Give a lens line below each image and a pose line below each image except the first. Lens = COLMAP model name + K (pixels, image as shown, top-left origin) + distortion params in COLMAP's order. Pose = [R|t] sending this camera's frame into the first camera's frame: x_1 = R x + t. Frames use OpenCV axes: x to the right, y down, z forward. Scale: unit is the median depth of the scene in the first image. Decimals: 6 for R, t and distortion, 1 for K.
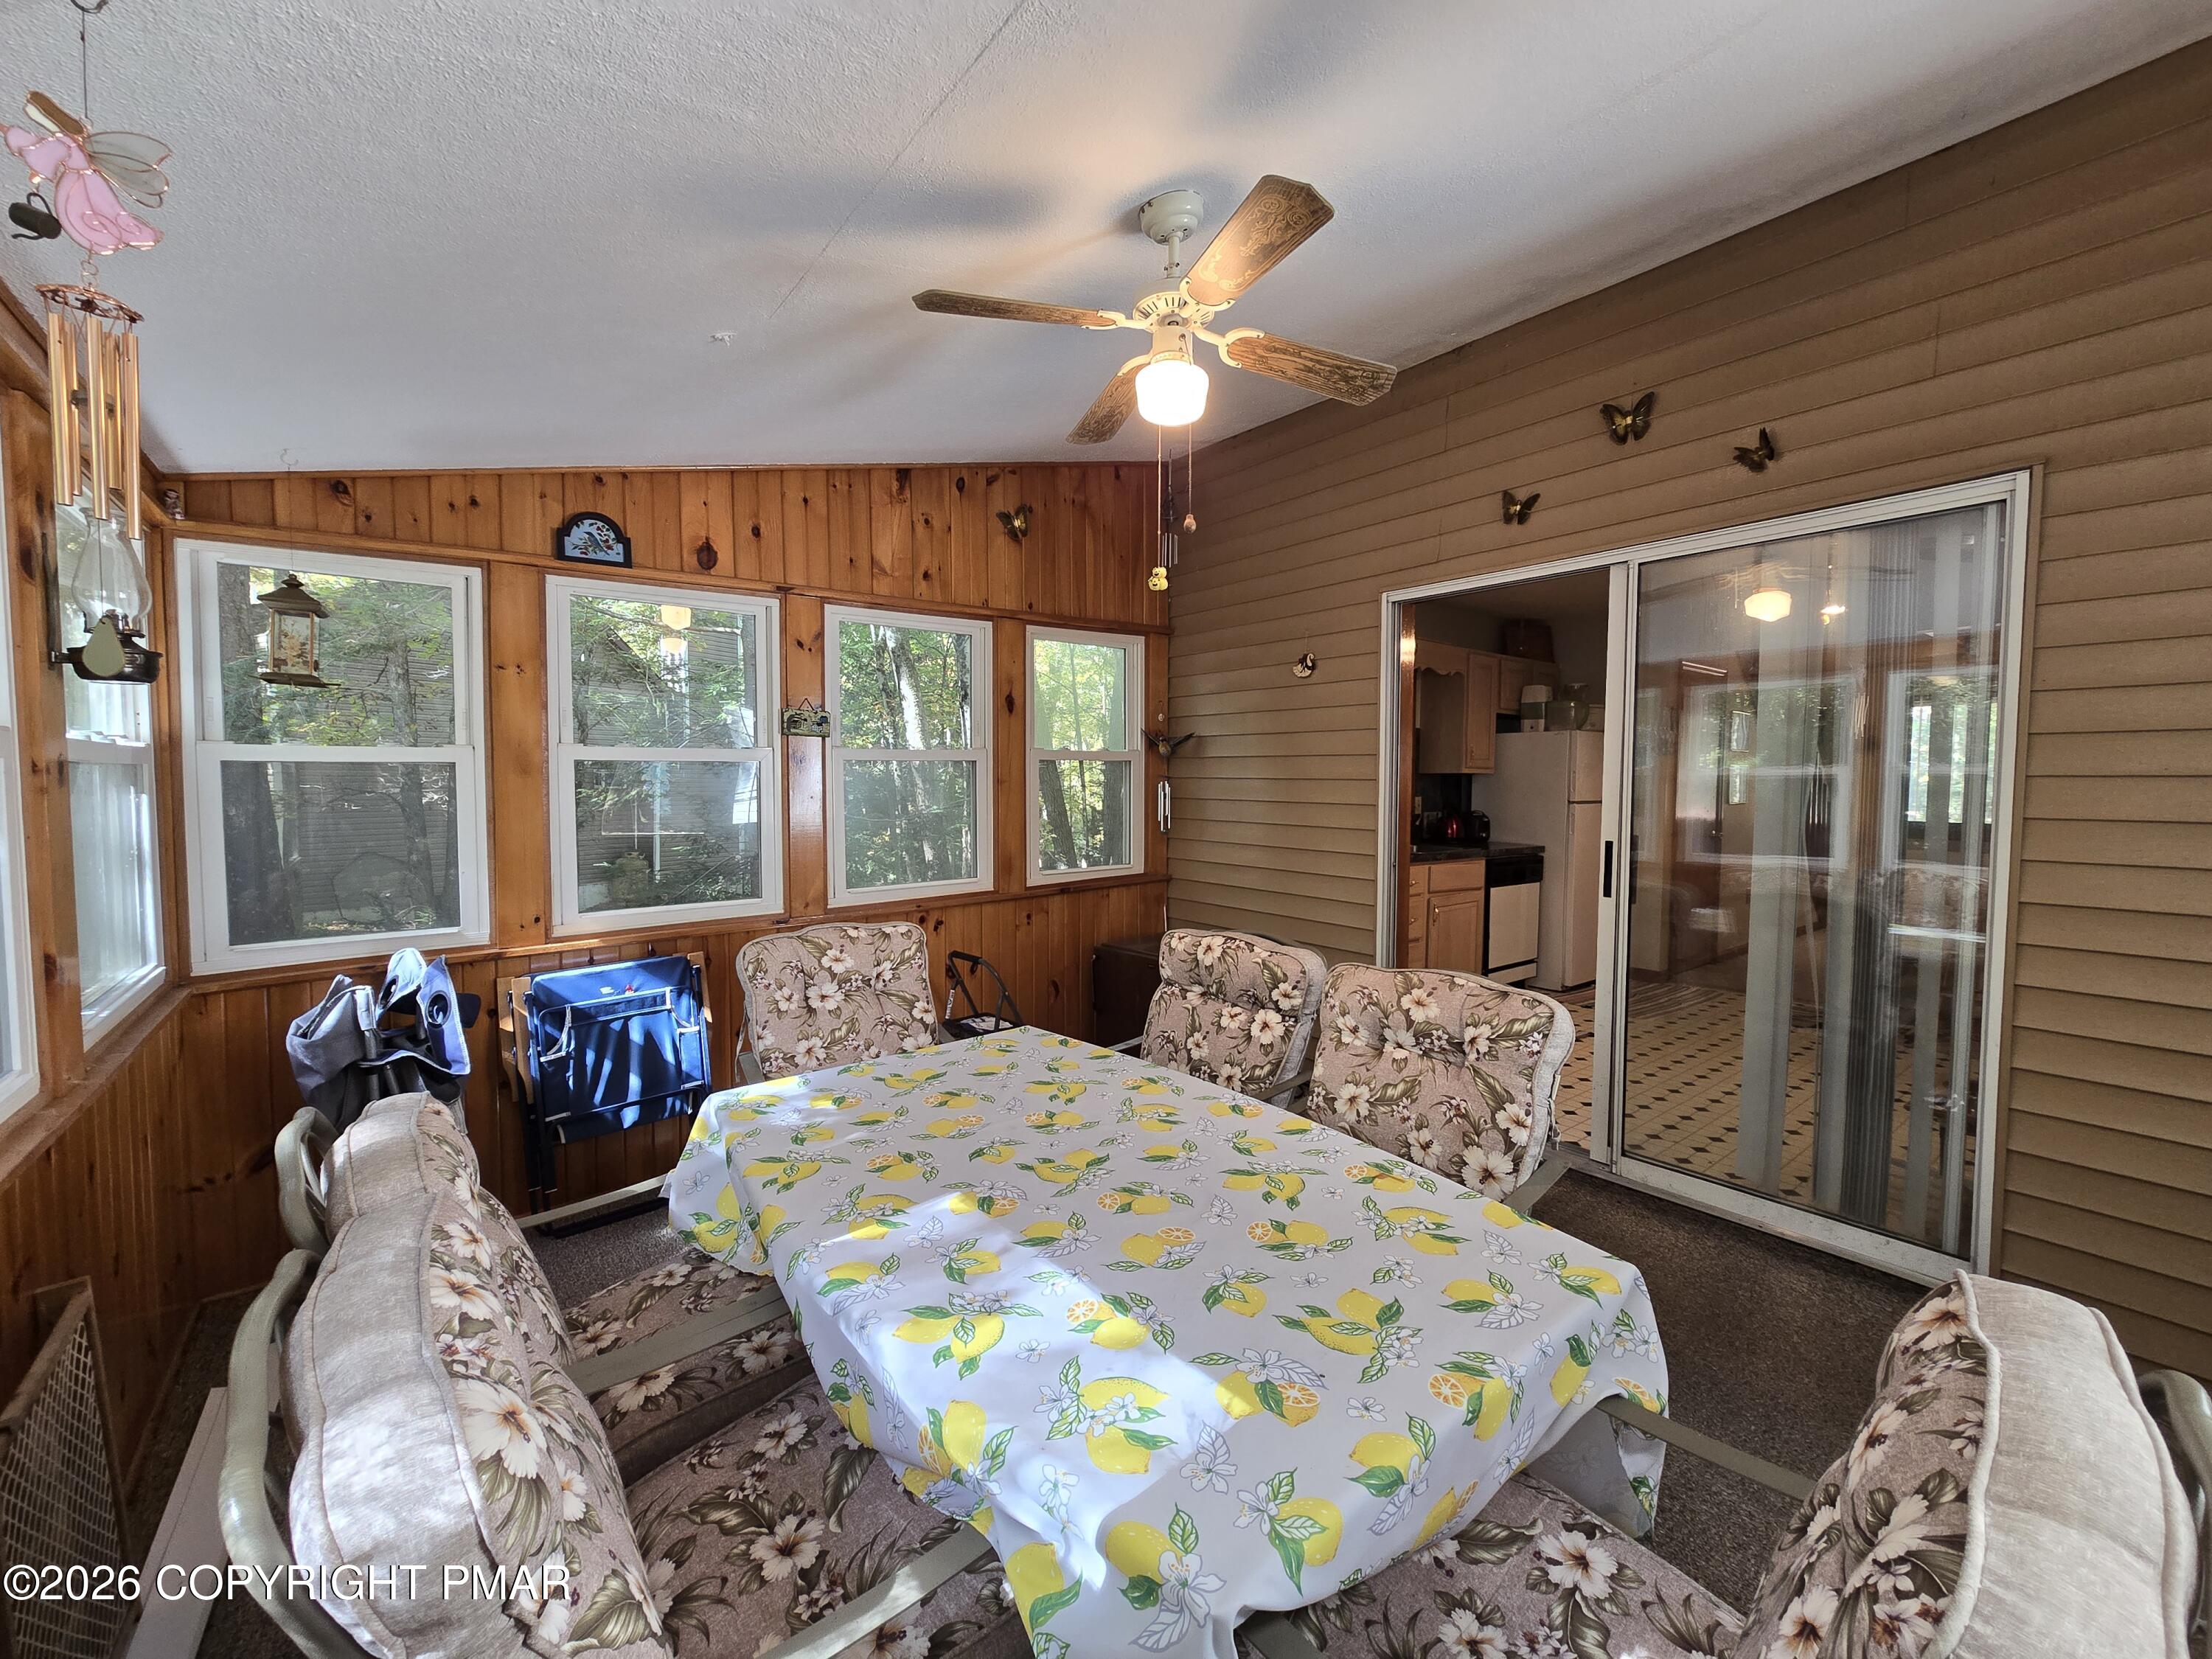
lens RADIAL K [[902.2, 0, 1123.4], [0, 902.2, 828.4], [0, 0, 1]] dist [-0.006020, 0.001631]
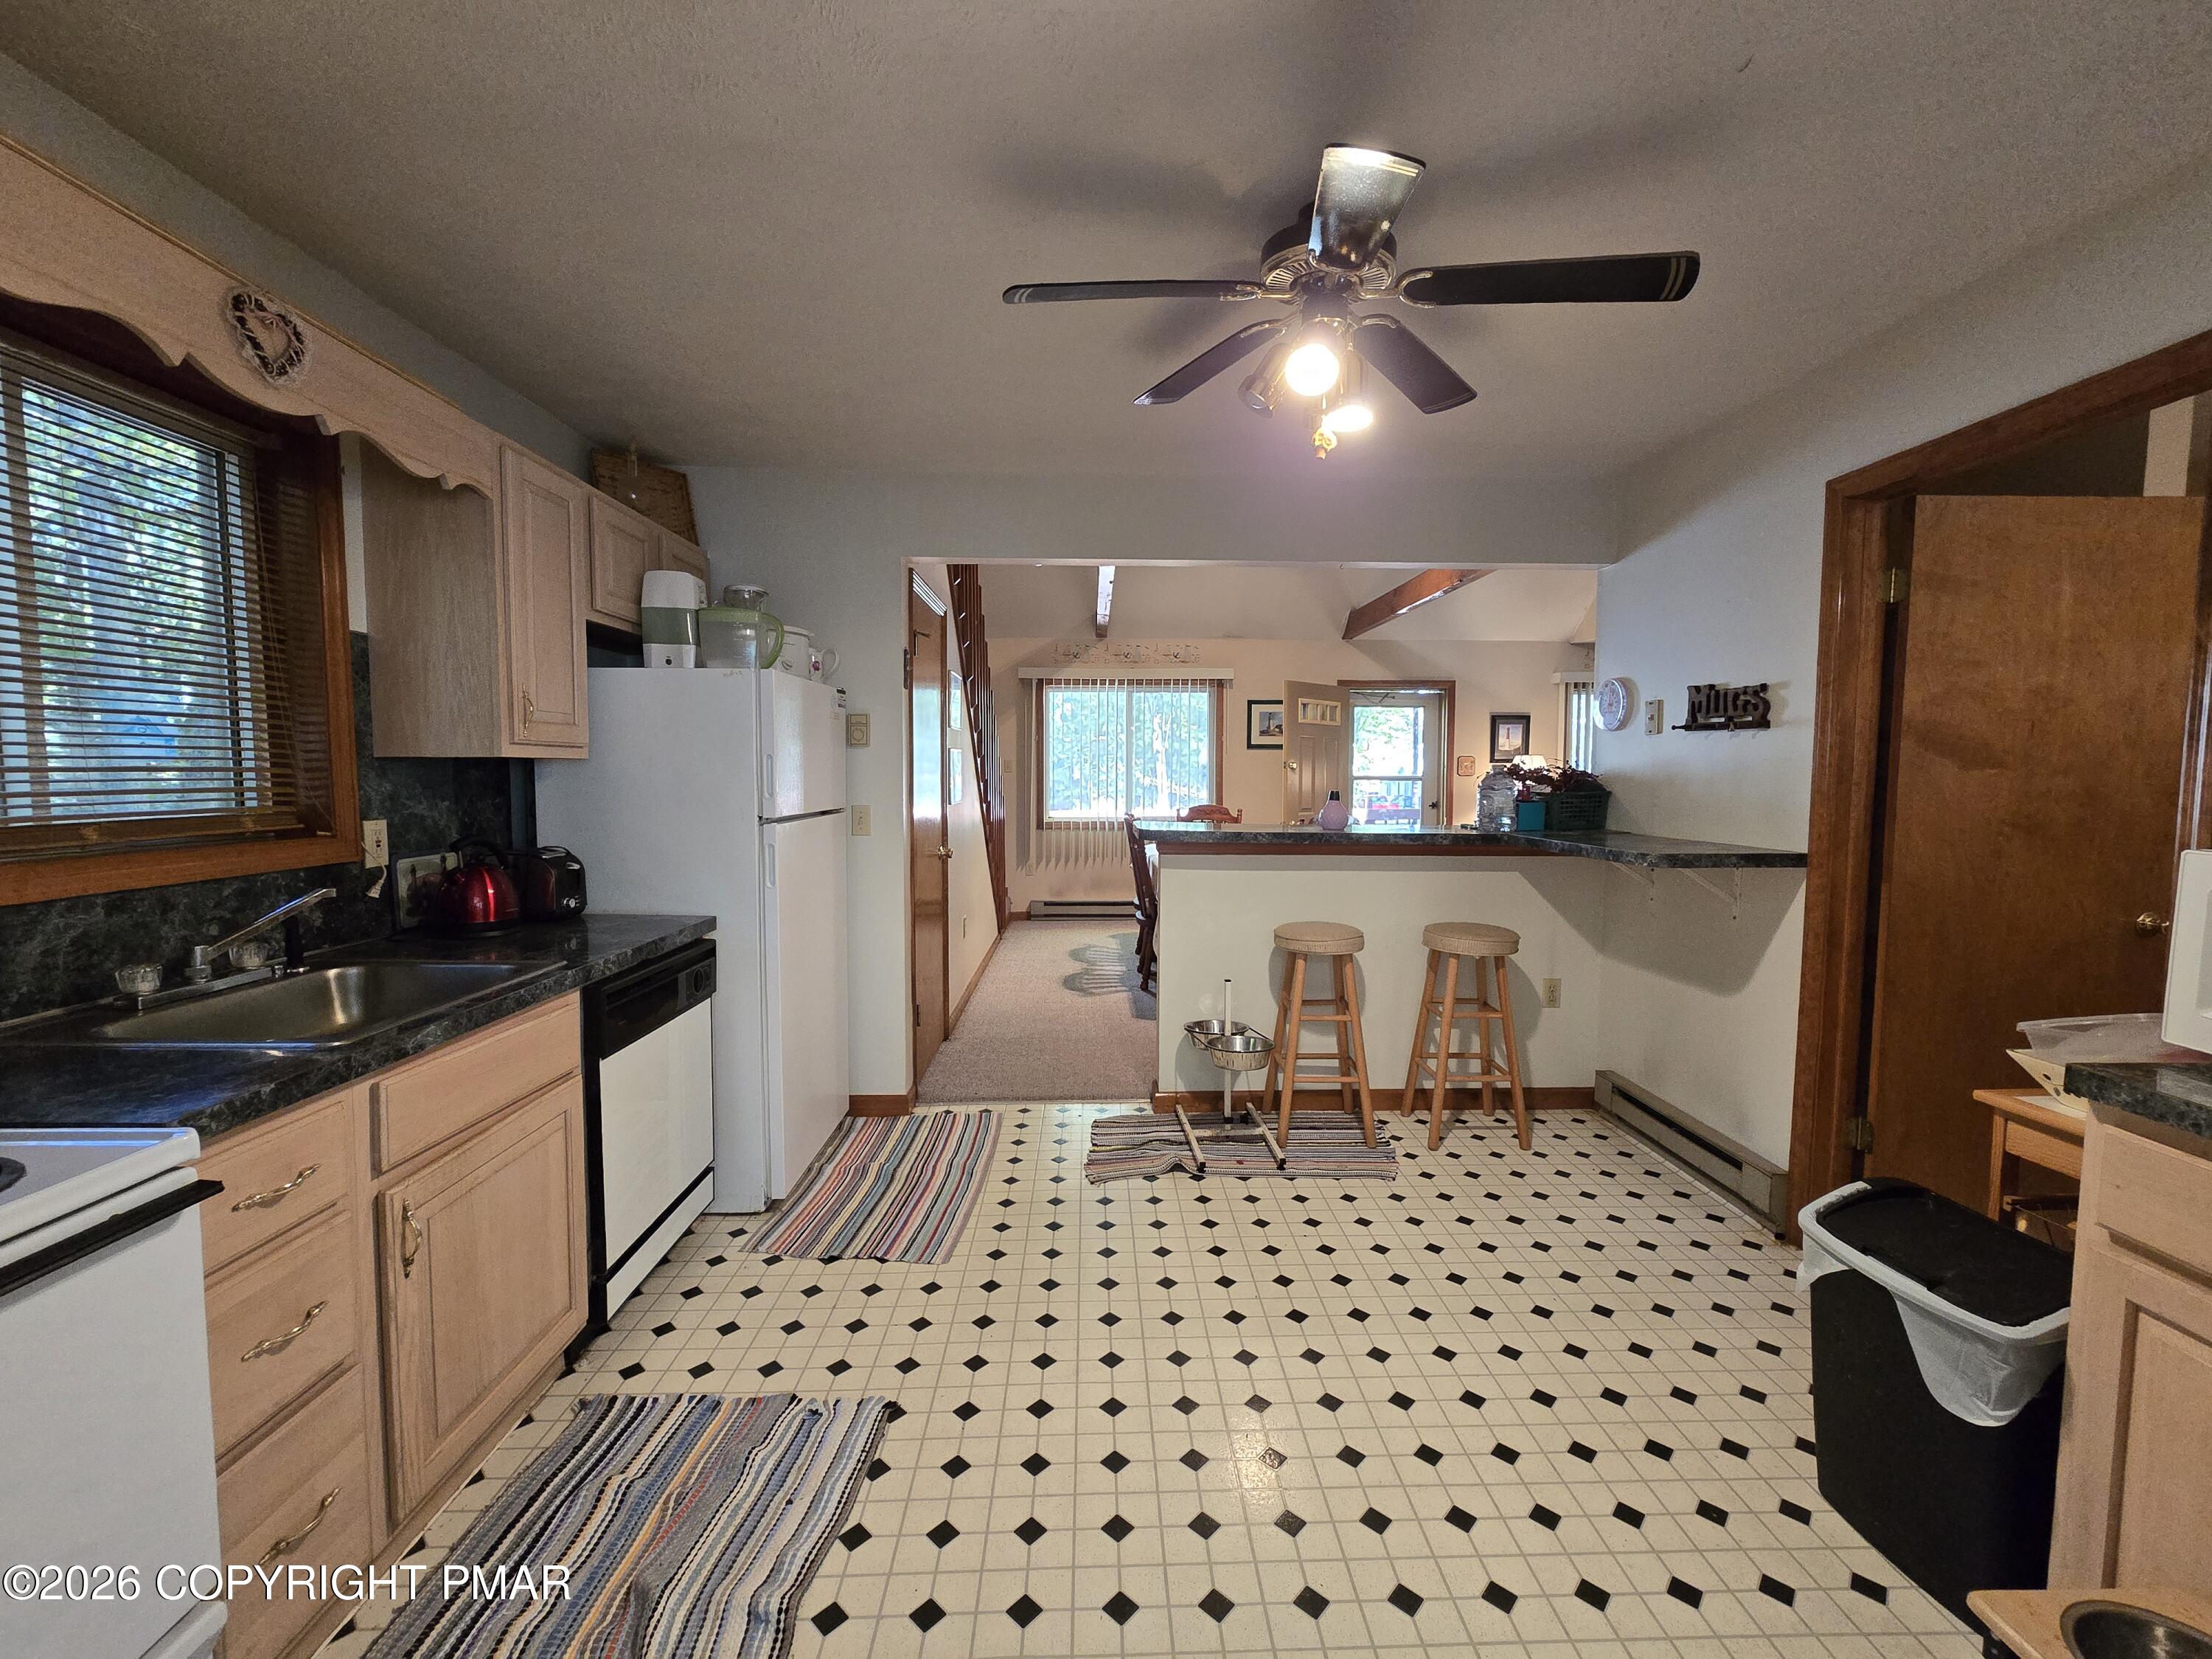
lens RADIAL K [[902.2, 0, 1116.3], [0, 902.2, 830.5], [0, 0, 1]] dist [-0.006020, 0.001631]
pose [[0.600735, -0.054097, 0.797616, 0.410125], [0.039165, 0.998501, 0.038224, -0.061853], [-0.798489, 0.008276, 0.601953, 1.016031]]
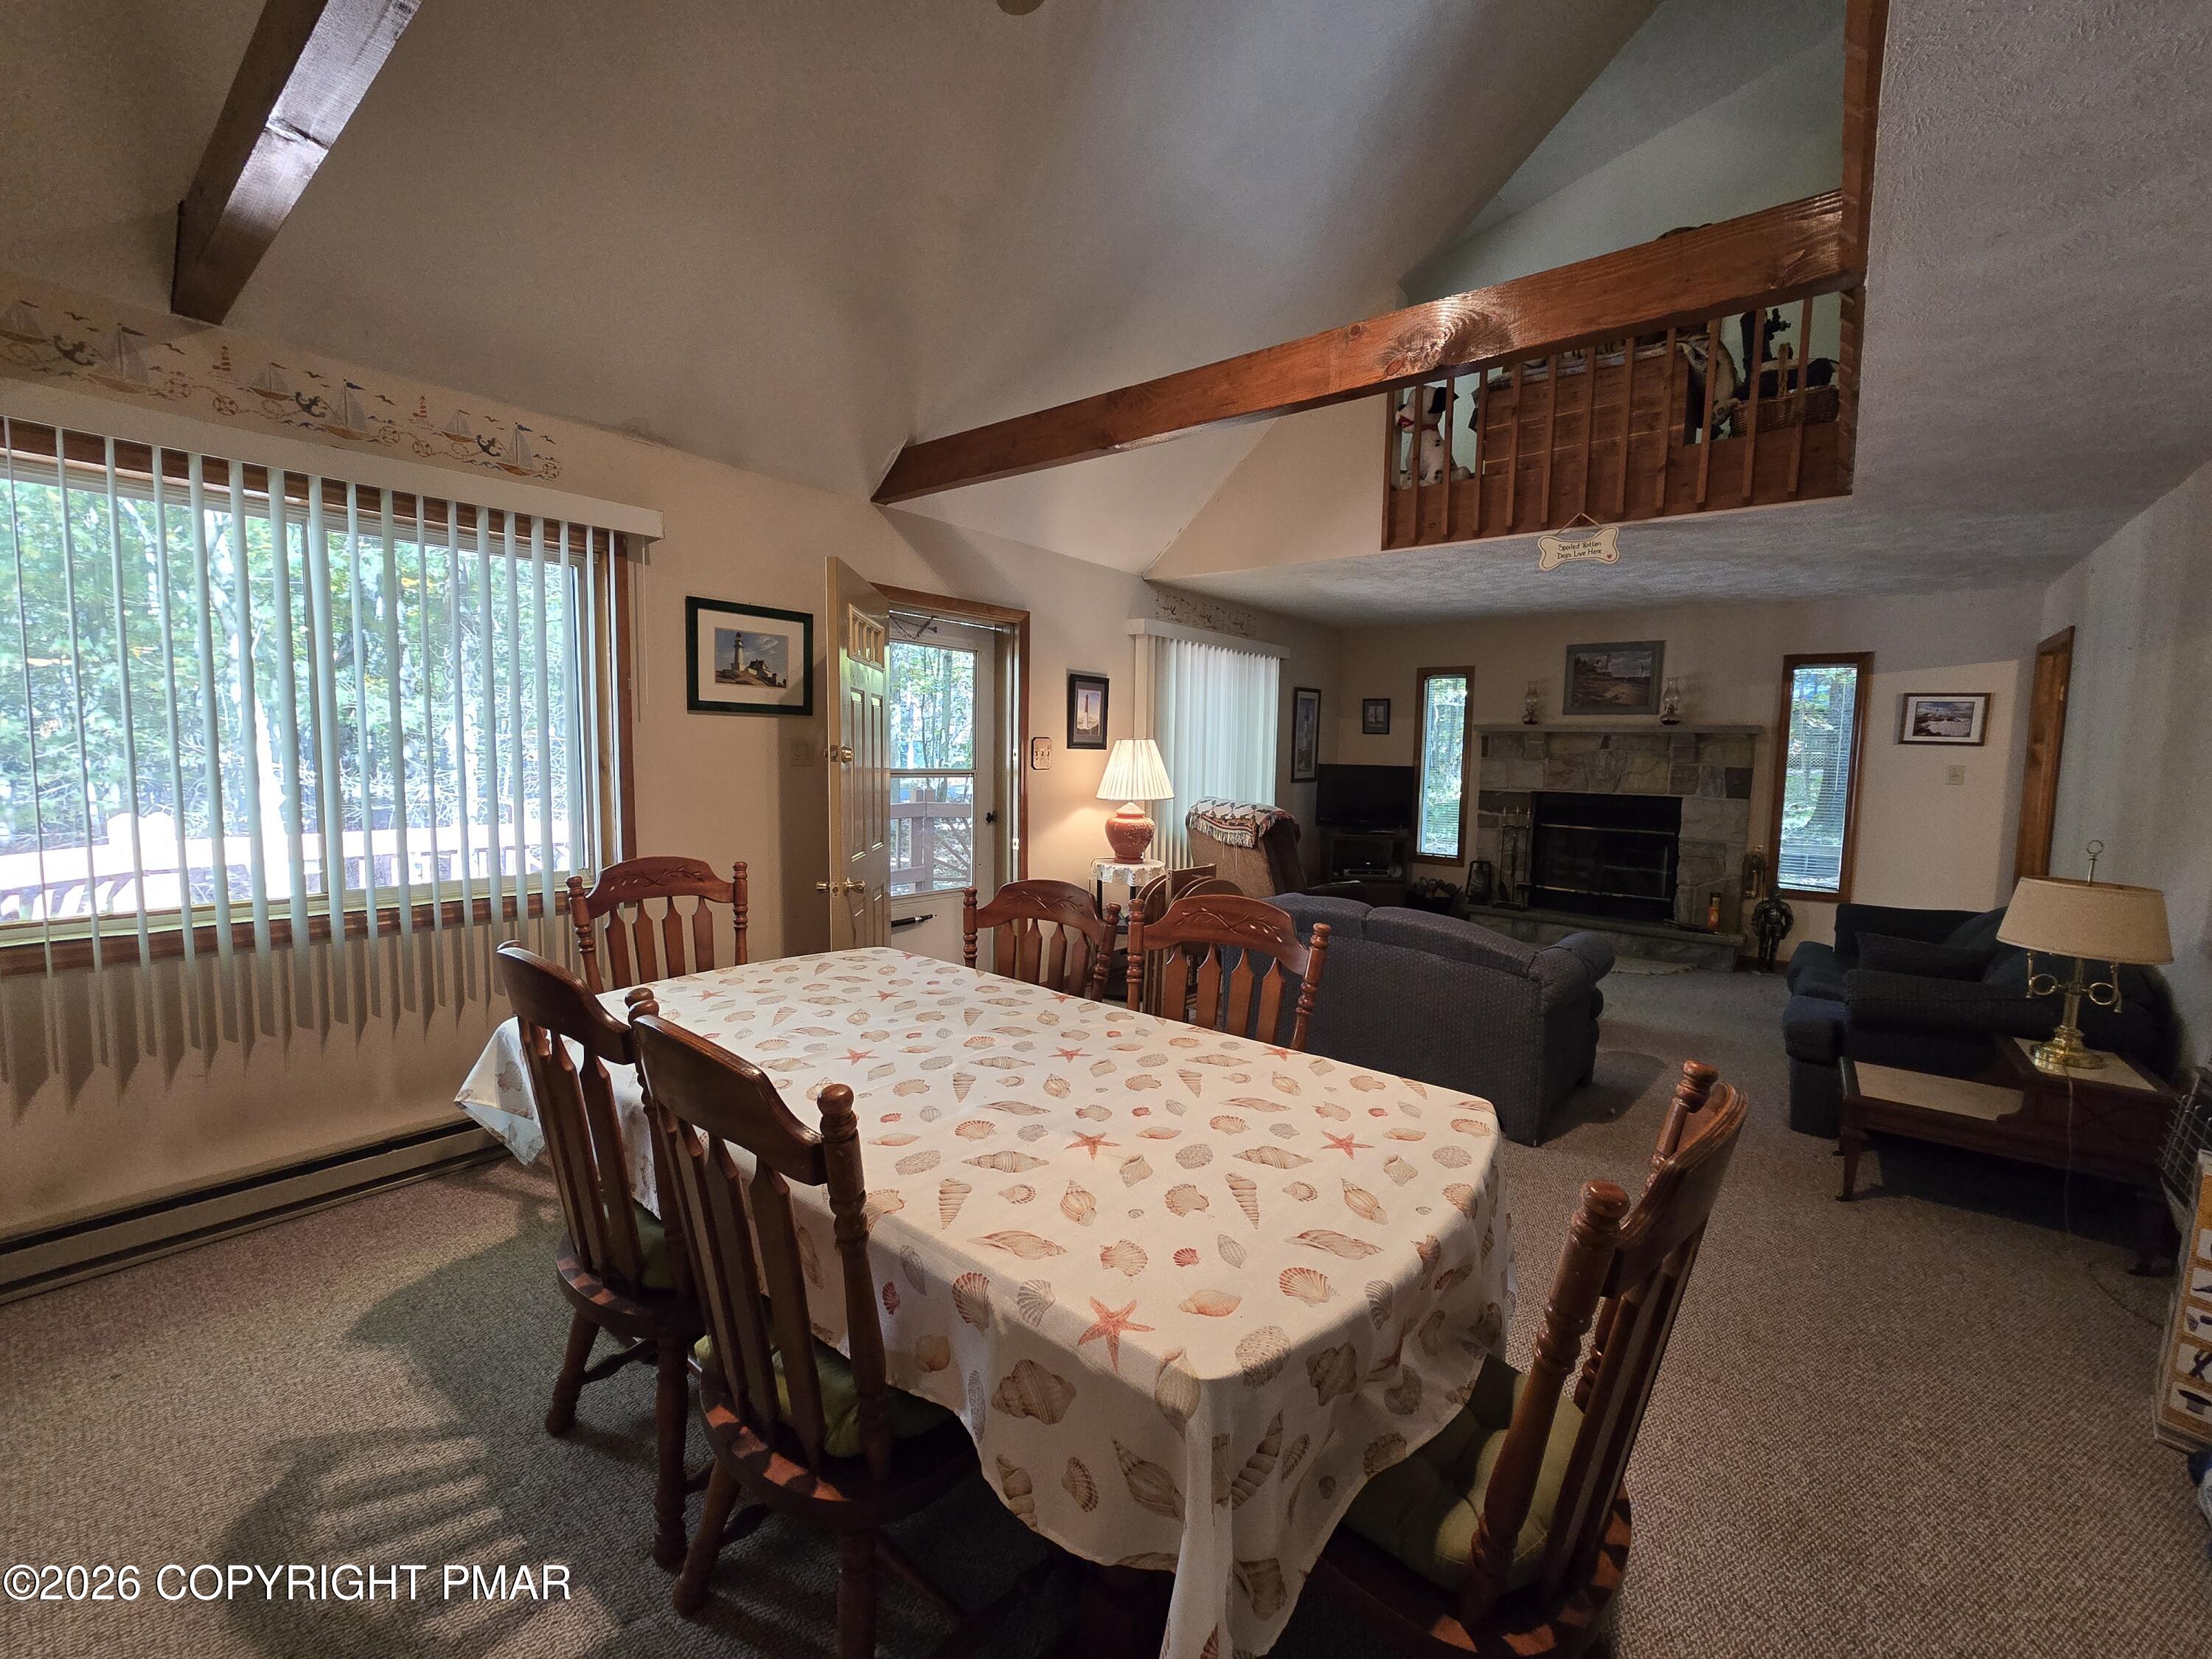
lens RADIAL K [[902.2, 0, 1117.3], [0, 902.2, 829.7], [0, 0, 1]] dist [-0.006020, 0.001631]
pose [[-0.222161, -0.092674, 0.970596, 1.479470], [0.030212, 0.994340, 0.101857, -0.132385], [-0.974542, 0.051953, -0.218103, 1.991229]]
